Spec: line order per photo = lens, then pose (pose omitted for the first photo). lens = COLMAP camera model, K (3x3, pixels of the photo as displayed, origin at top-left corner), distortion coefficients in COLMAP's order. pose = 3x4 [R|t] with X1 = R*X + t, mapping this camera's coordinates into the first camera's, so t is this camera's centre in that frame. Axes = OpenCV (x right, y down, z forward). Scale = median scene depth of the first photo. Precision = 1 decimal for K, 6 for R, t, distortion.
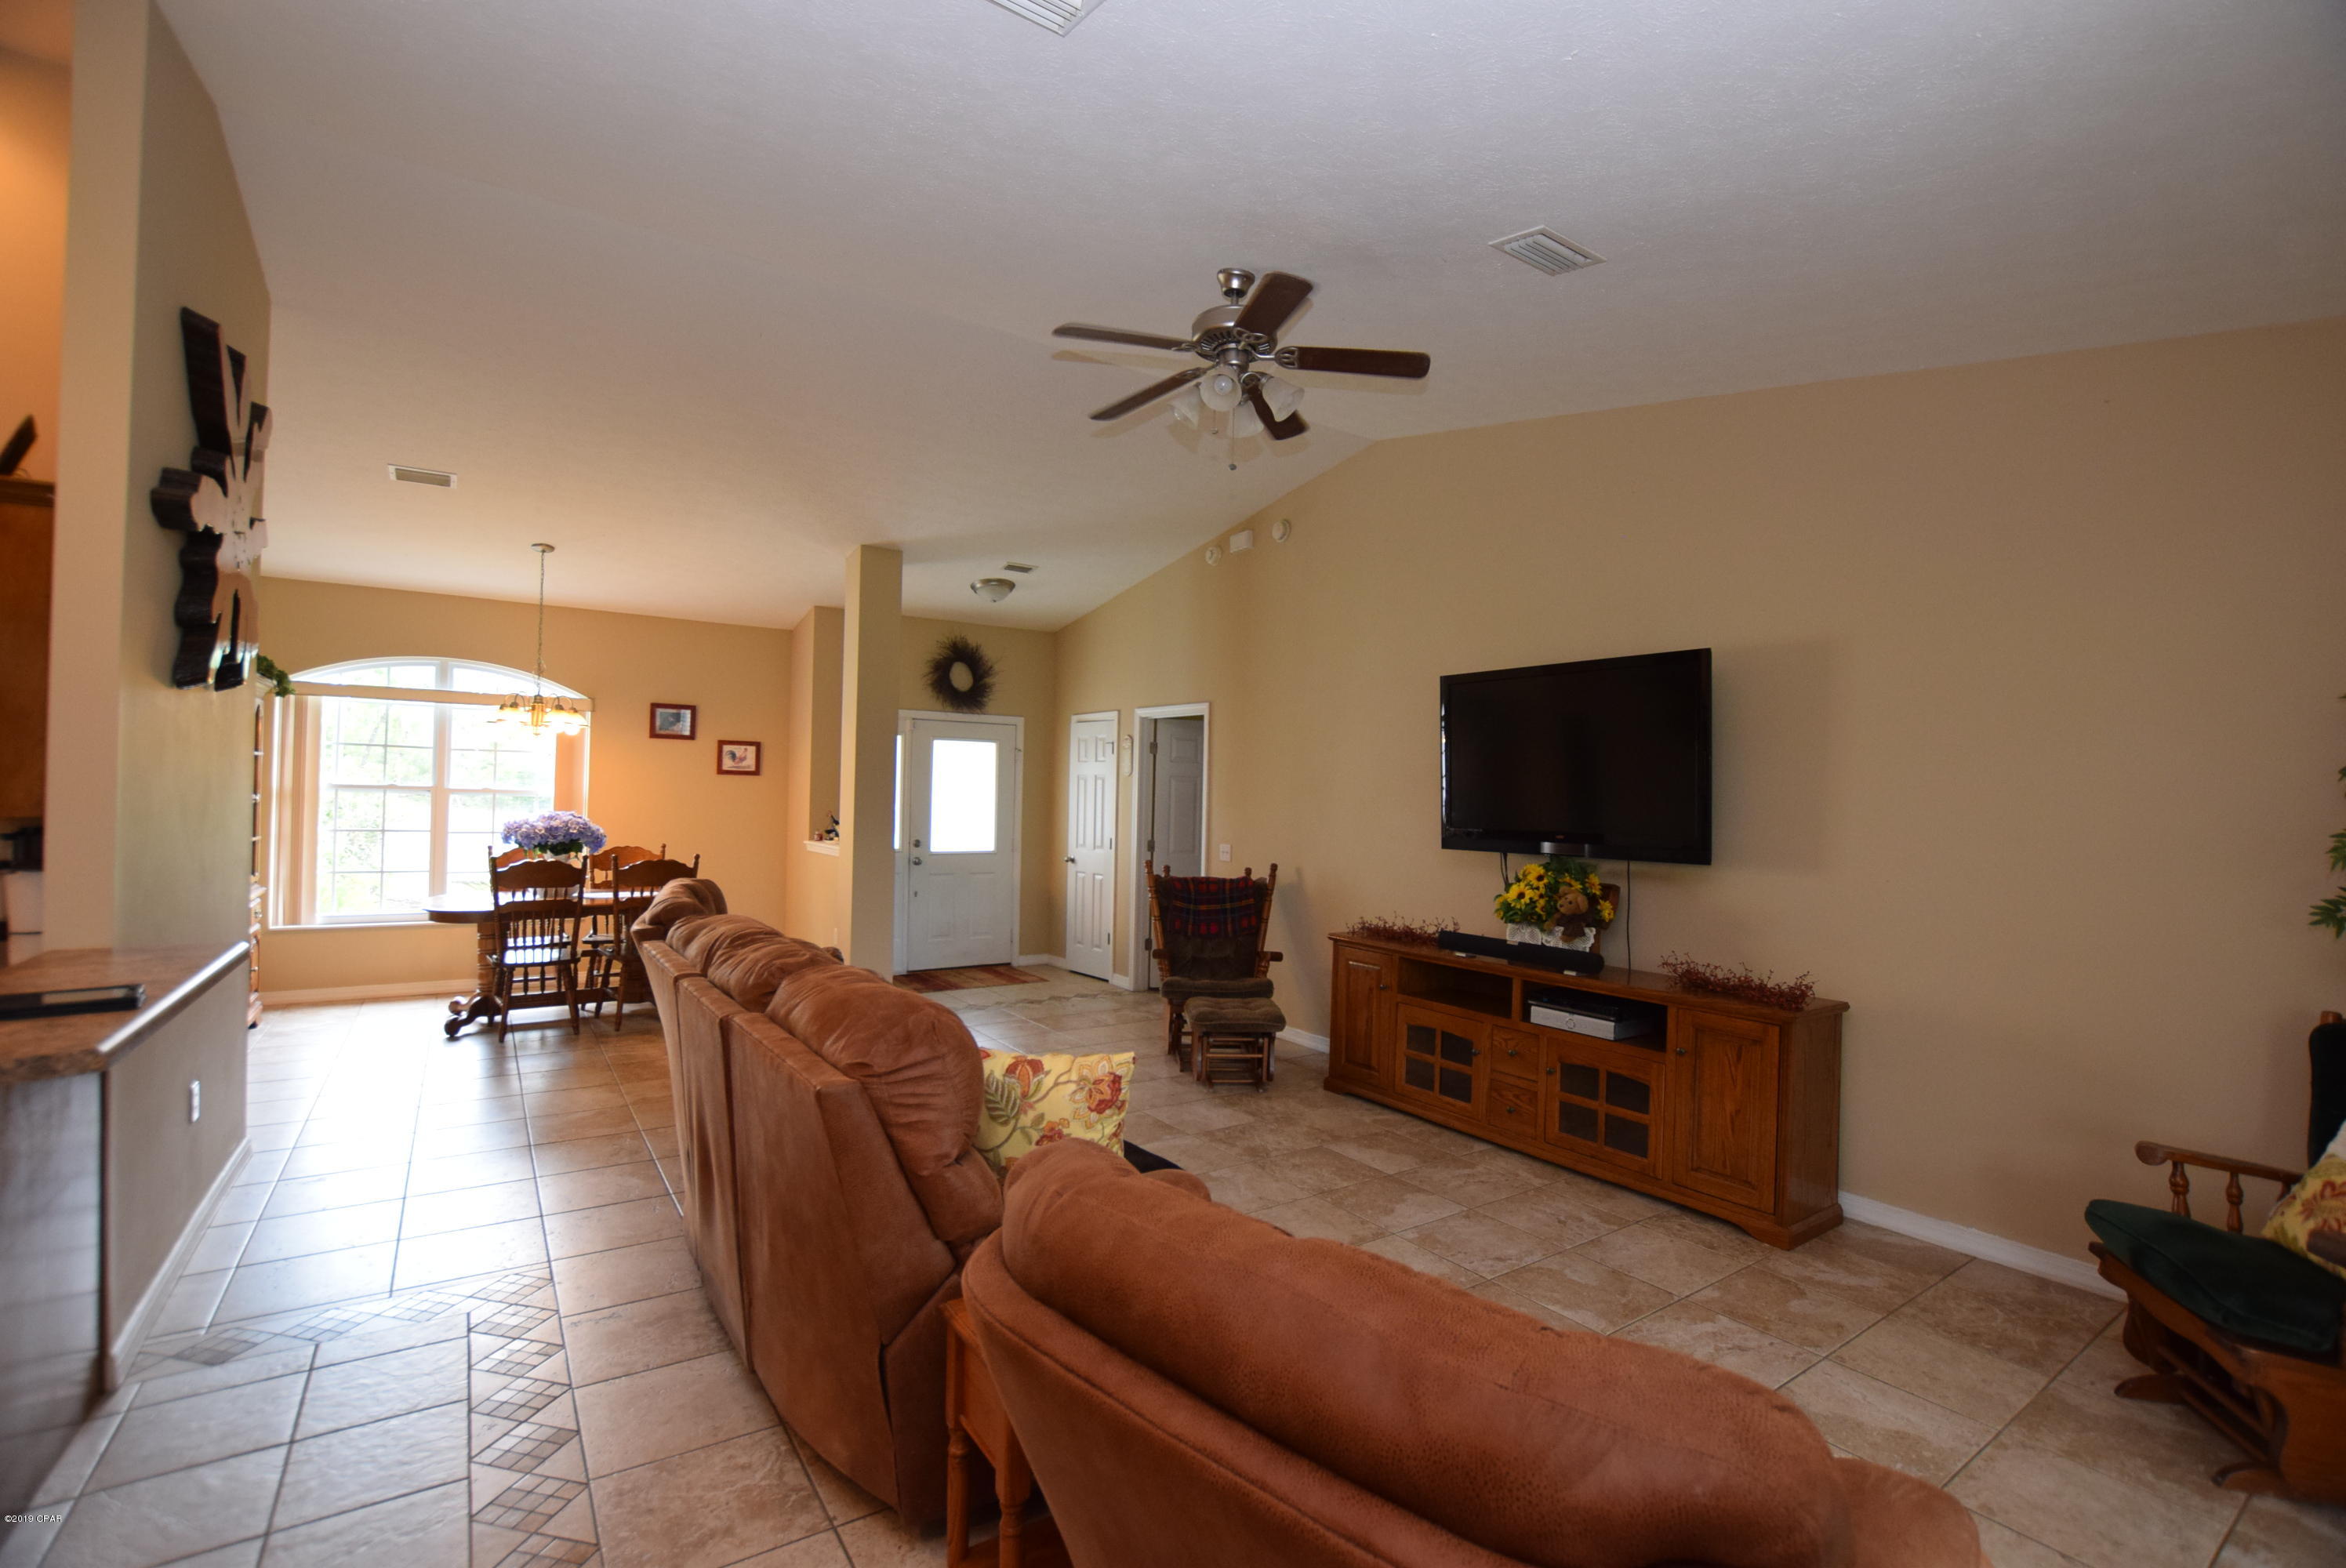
lens RADIAL K [[1031.1, 0, 1183.7], [0, 1031.1, 791.3], [0, 0, 1]] dist [-0.029753, 0.002756]
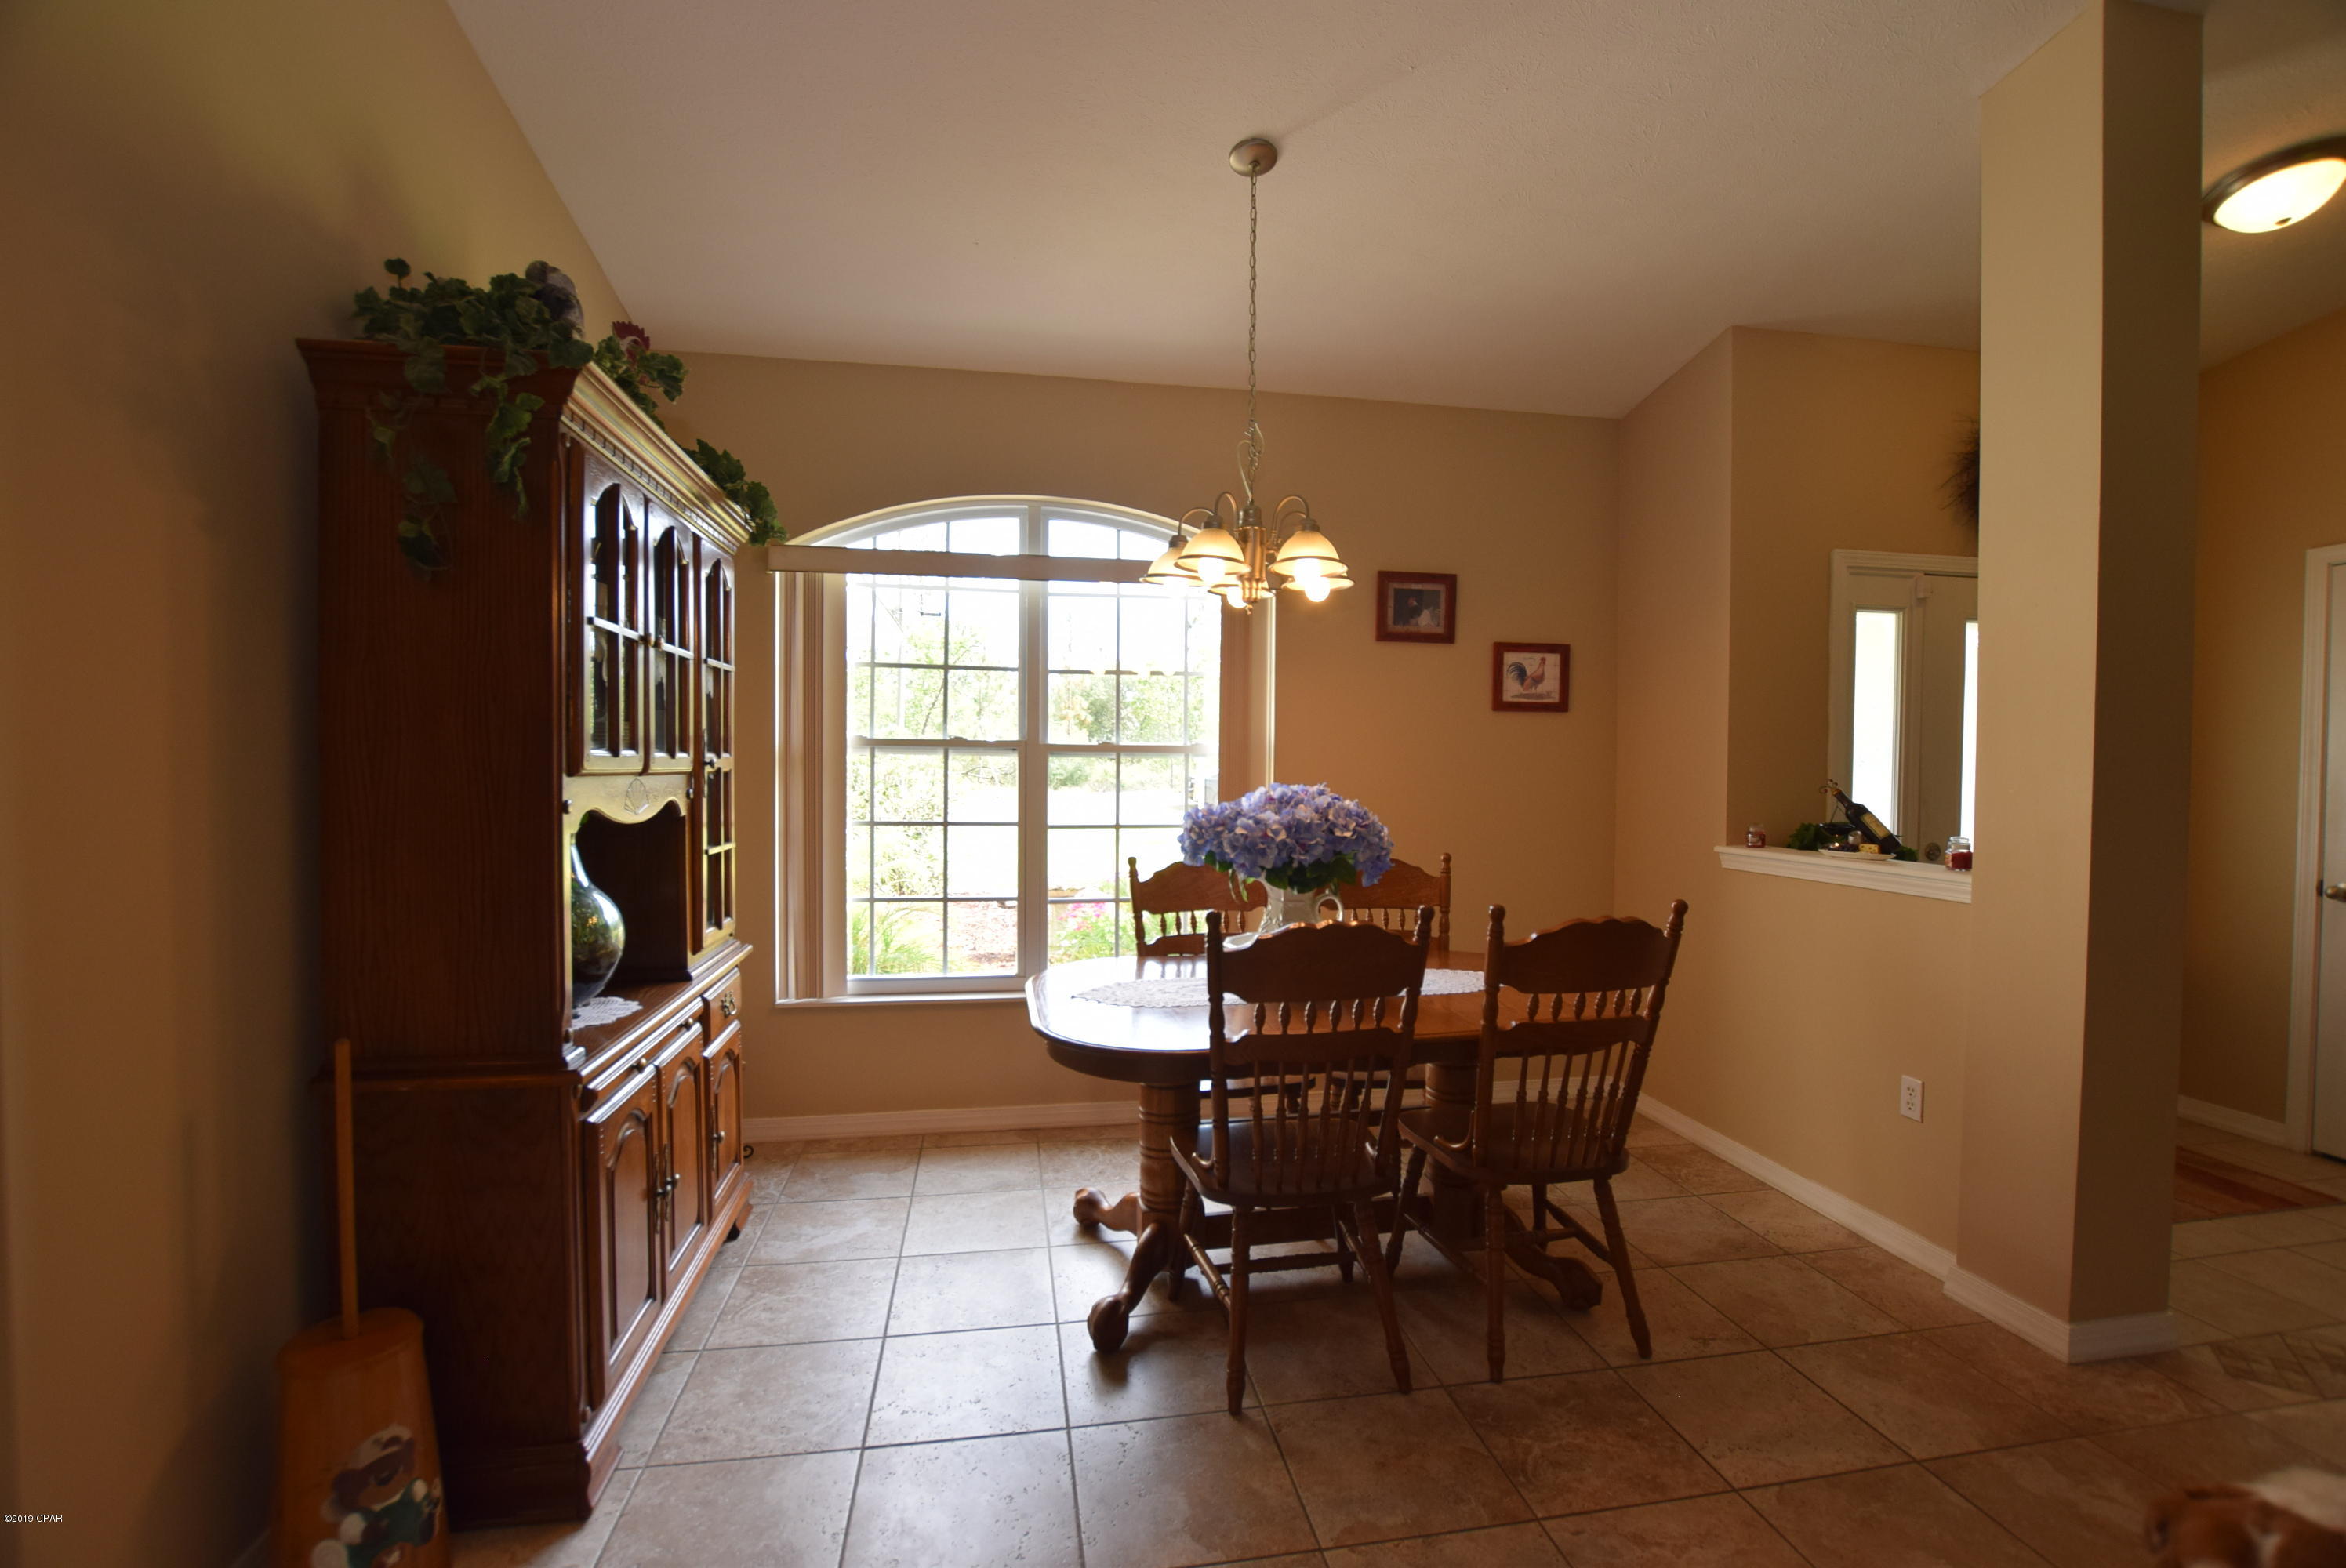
lens RADIAL K [[1031.1, 0, 1172.0], [0, 1031.1, 799.8], [0, 0, 1]] dist [-0.029753, 0.002756]
pose [[0.906480, 0.000247, -0.422249, -0.488462], [0.014003, 0.999432, 0.030647, 0.011945], [0.422017, -0.033693, 0.905962, 0.603032]]
